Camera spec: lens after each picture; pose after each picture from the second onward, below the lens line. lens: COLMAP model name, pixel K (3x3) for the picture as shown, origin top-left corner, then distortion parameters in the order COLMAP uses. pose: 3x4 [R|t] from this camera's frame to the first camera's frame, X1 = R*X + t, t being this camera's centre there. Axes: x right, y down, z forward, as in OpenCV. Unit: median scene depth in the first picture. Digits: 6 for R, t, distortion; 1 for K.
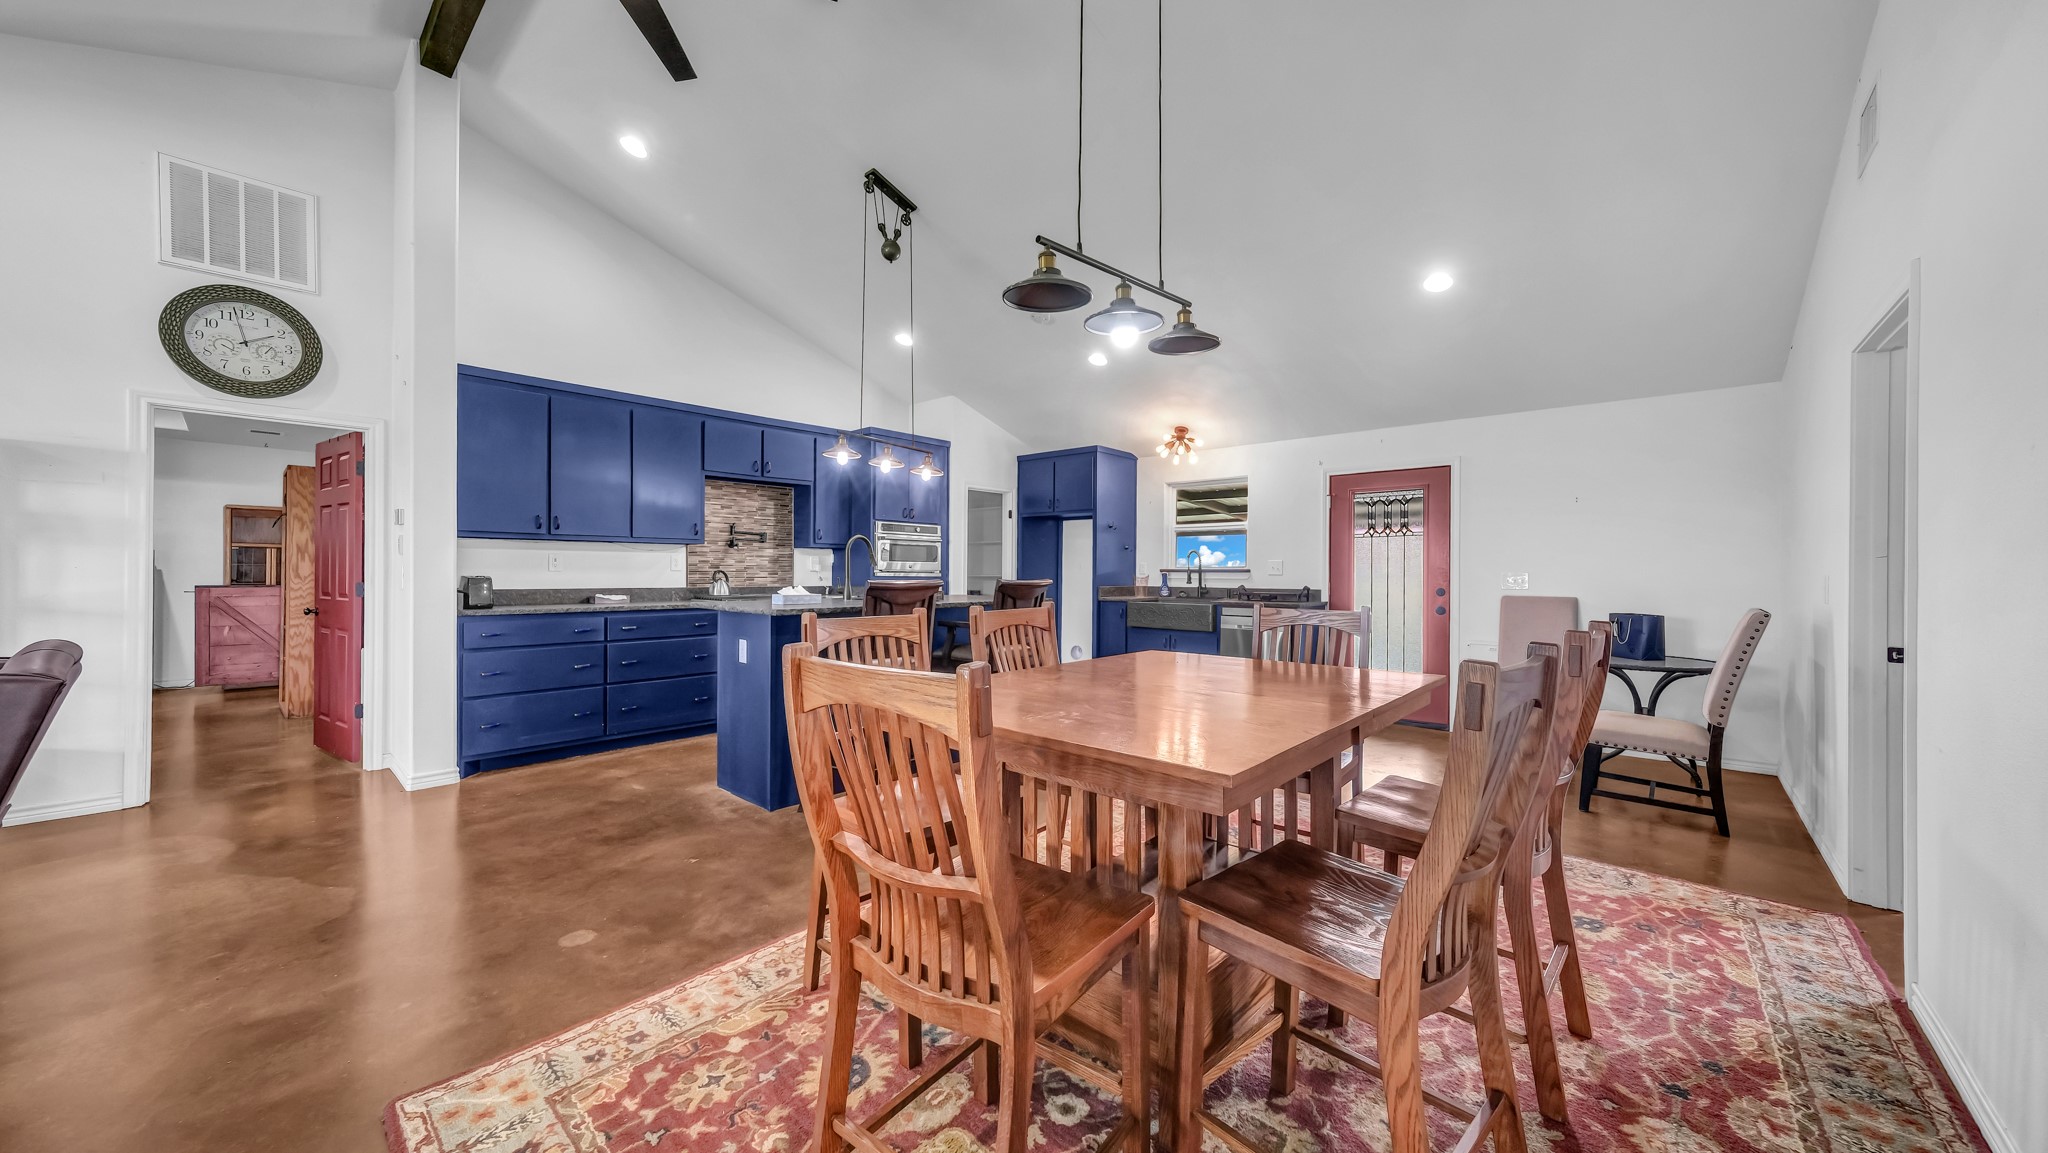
lens RADIAL K [[715.2, 0, 1024.0], [0, 715.2, 576.5], [0, 0, 1]] dist [-0.005820, 0.000011]
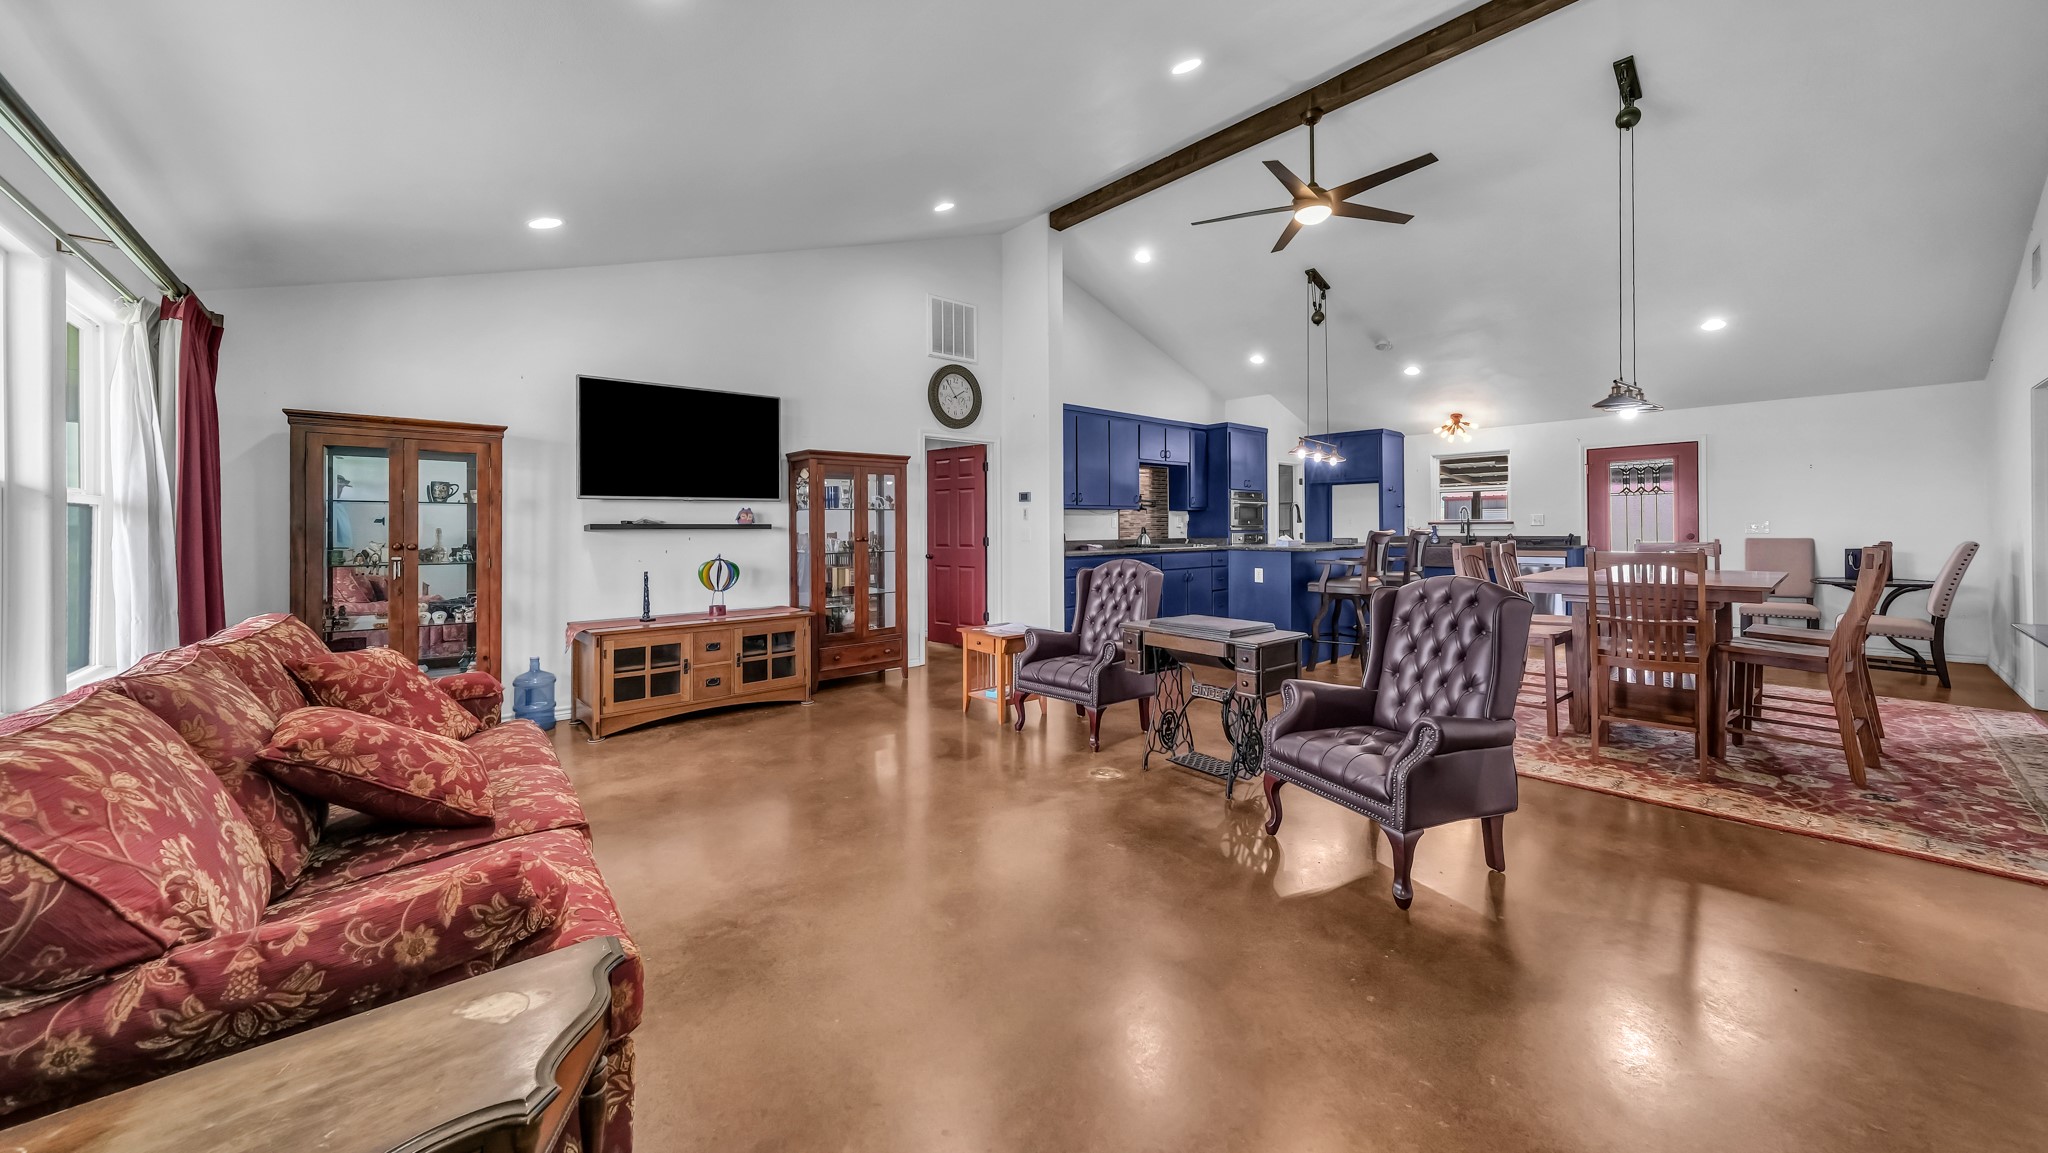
lens RADIAL K [[722.2, 0, 1025.0], [0, 722.2, 528.7], [0, 0, 1]] dist [-0.000331, 0.000023]
pose [[0.993233, -0.013007, -0.115408, -0.655875], [0.012432, 0.999906, -0.005701, -0.000429], [0.115472, 0.004228, 0.993302, -0.634198]]
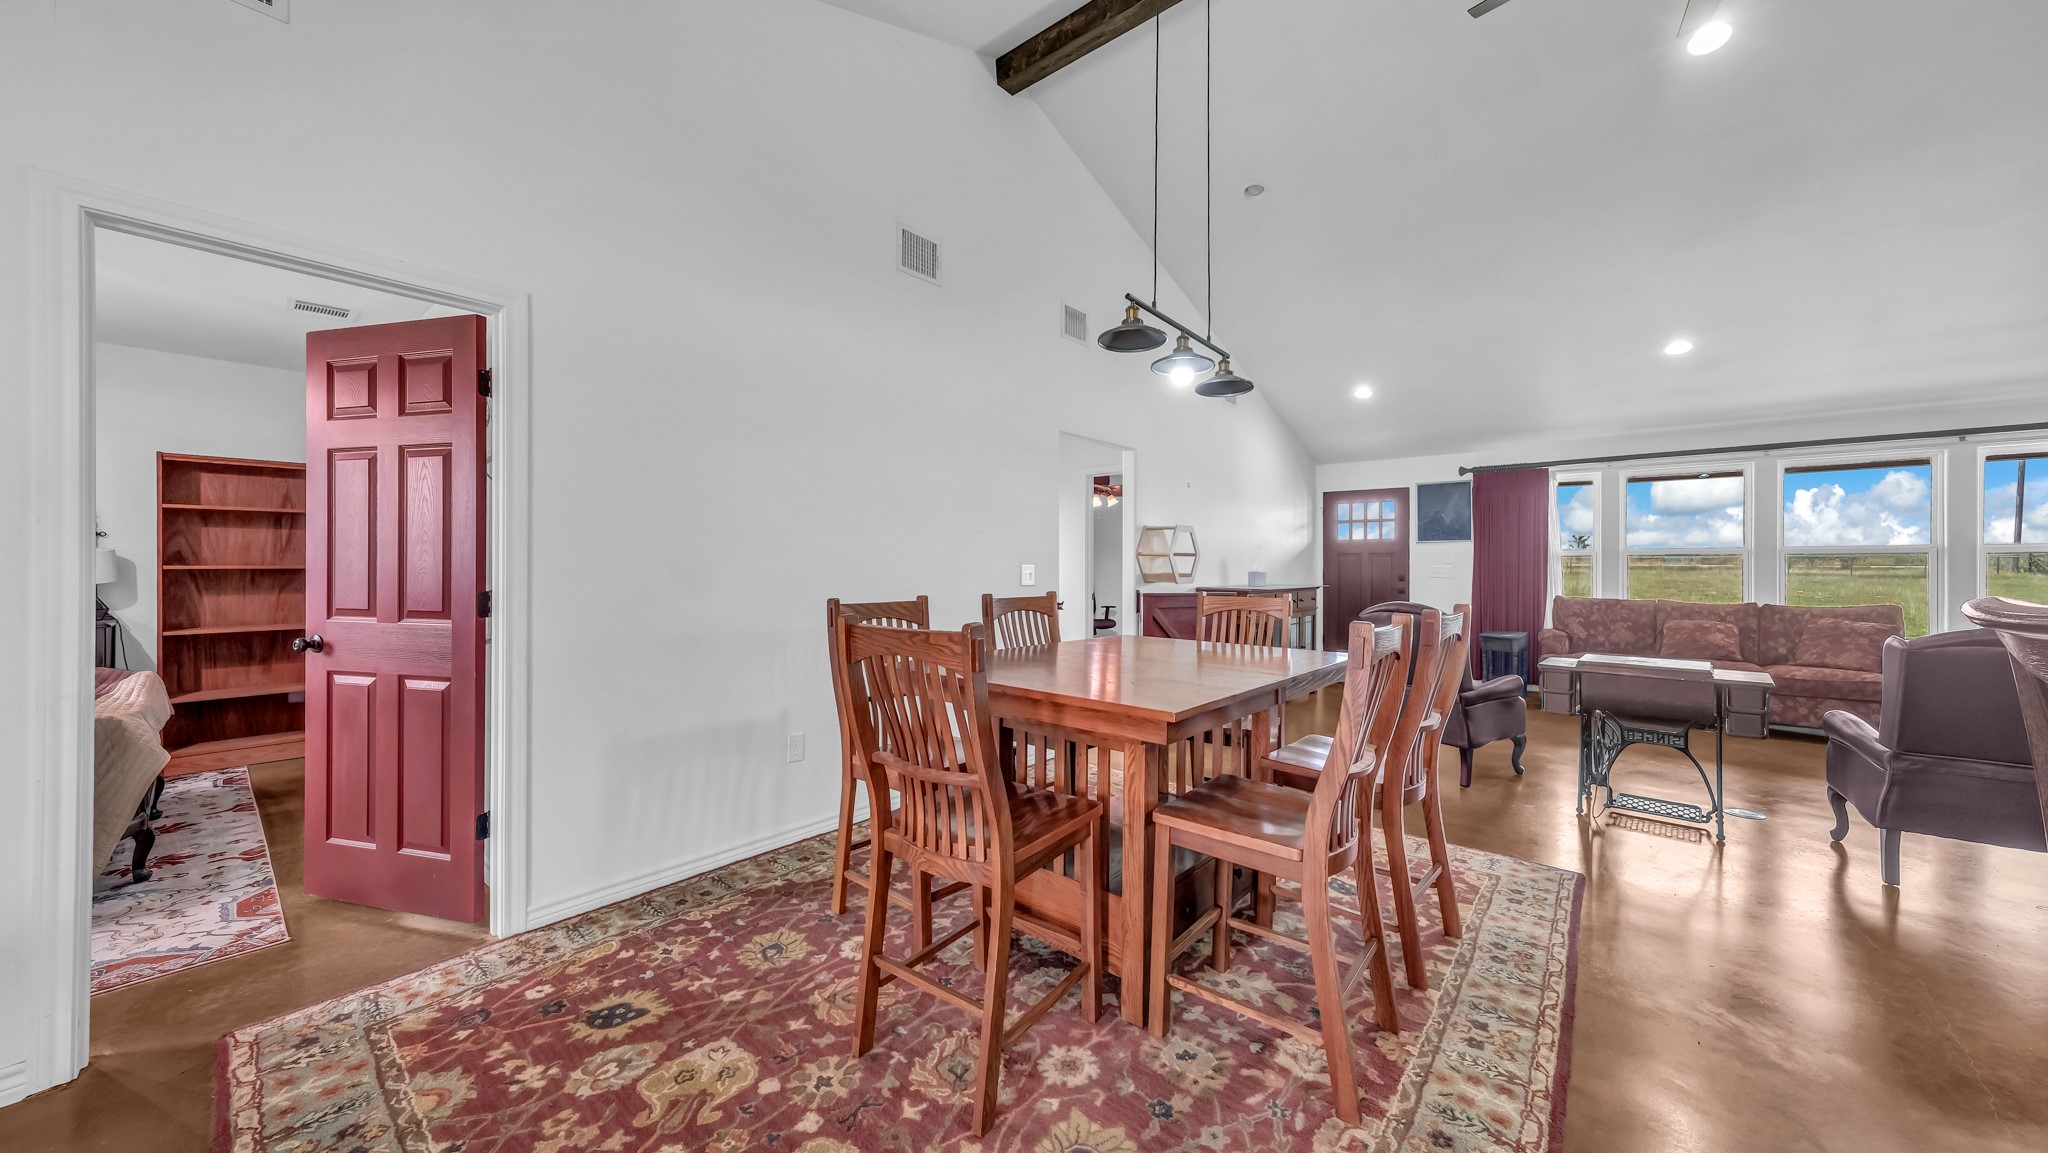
lens RADIAL K [[715.2, 0, 1024.0], [0, 715.2, 576.5], [0, 0, 1]] dist [-0.005820, 0.000011]
pose [[-0.999826, -0.005002, -0.017982, 0.209165], [-0.005424, 0.999709, 0.023510, -0.011806], [0.017859, 0.023603, -0.999562, 1.068567]]
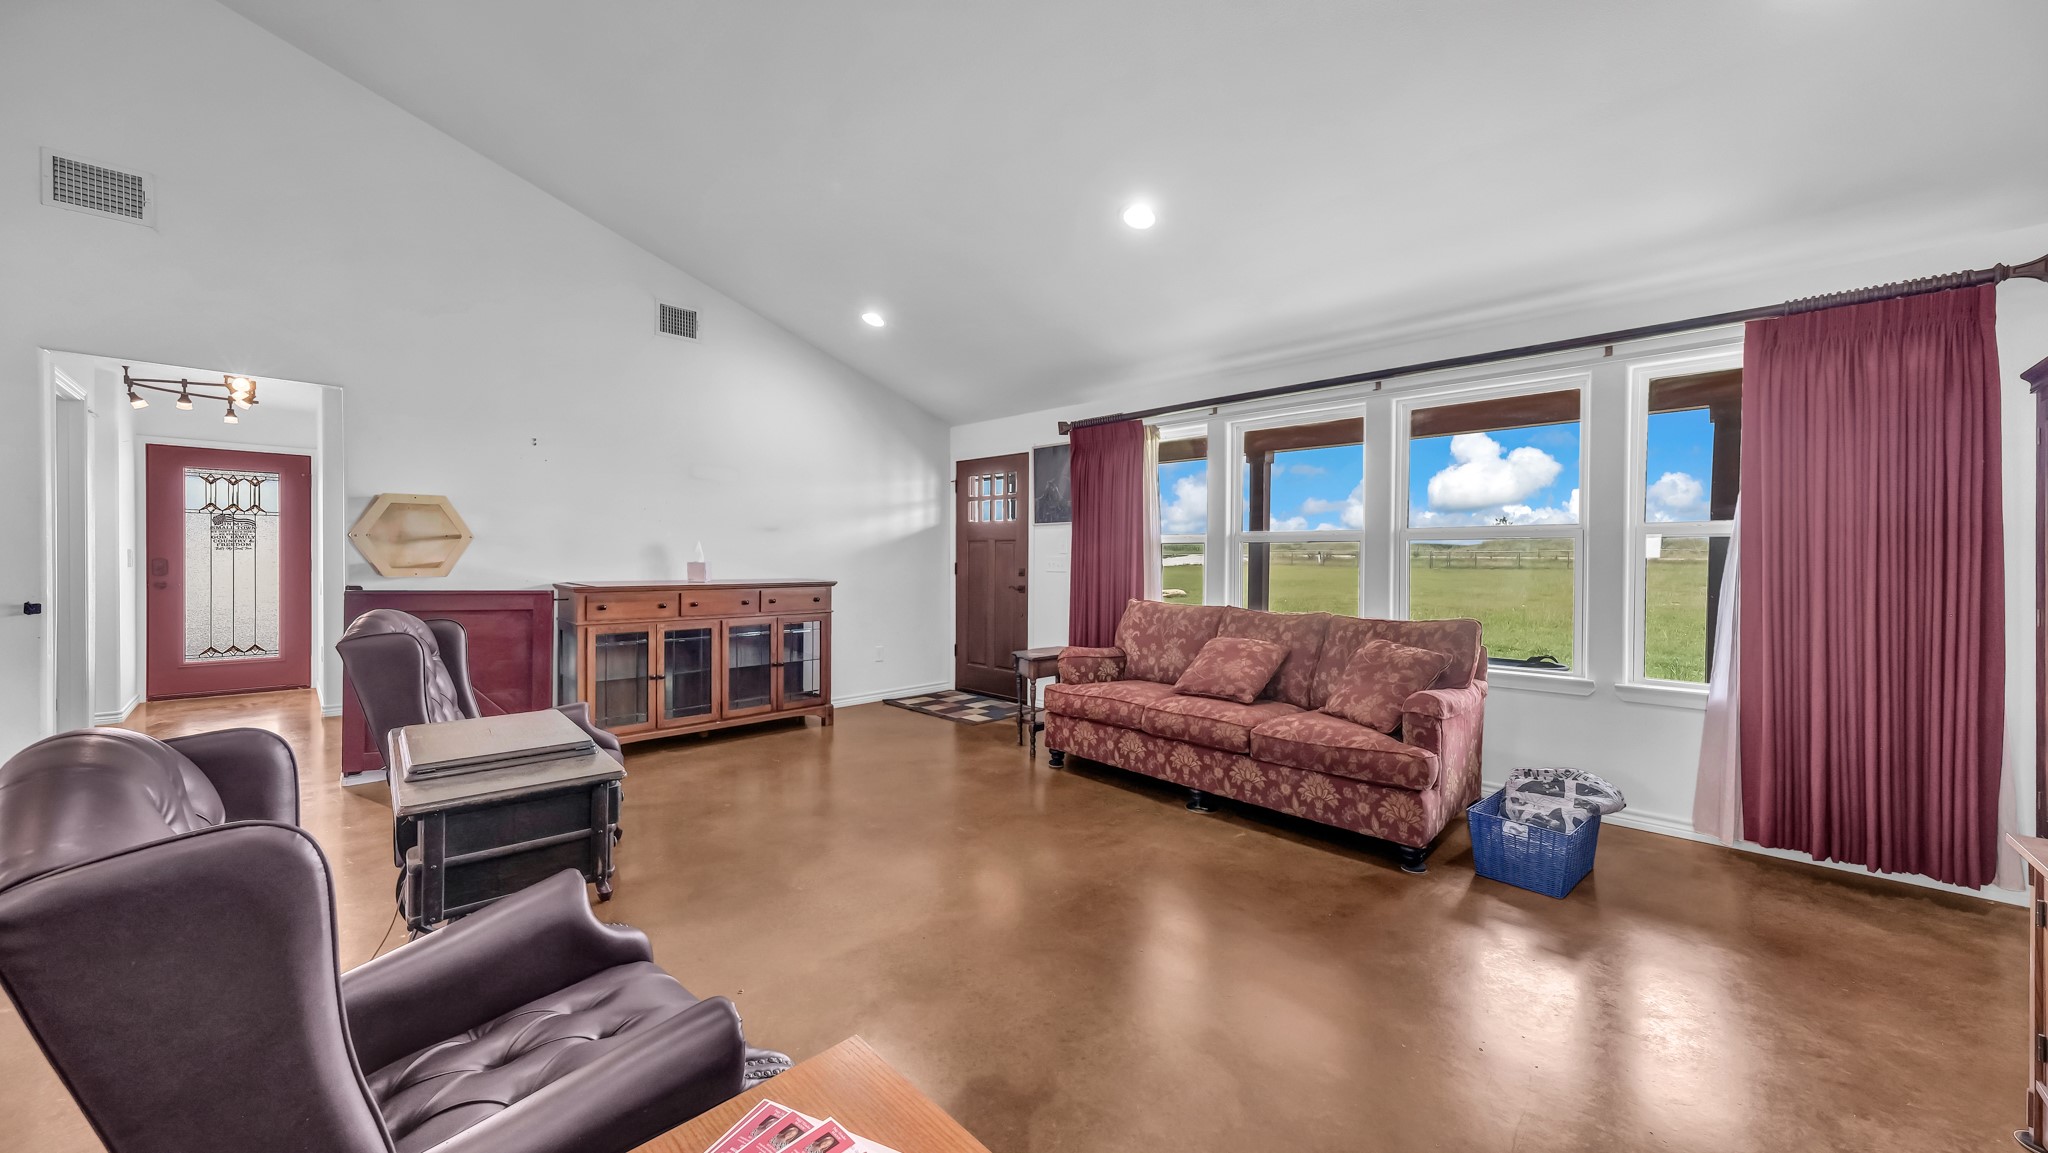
lens RADIAL K [[729.5, 0, 1028.2], [0, 729.5, 577.2], [0, 0, 1]] dist [0.000659, 0.000107]
pose [[-0.998462, -0.013403, 0.053792, -0.895658], [-0.011684, 0.999415, 0.032132, -0.007710], [-0.054191, 0.031454, -0.998035, 0.671490]]
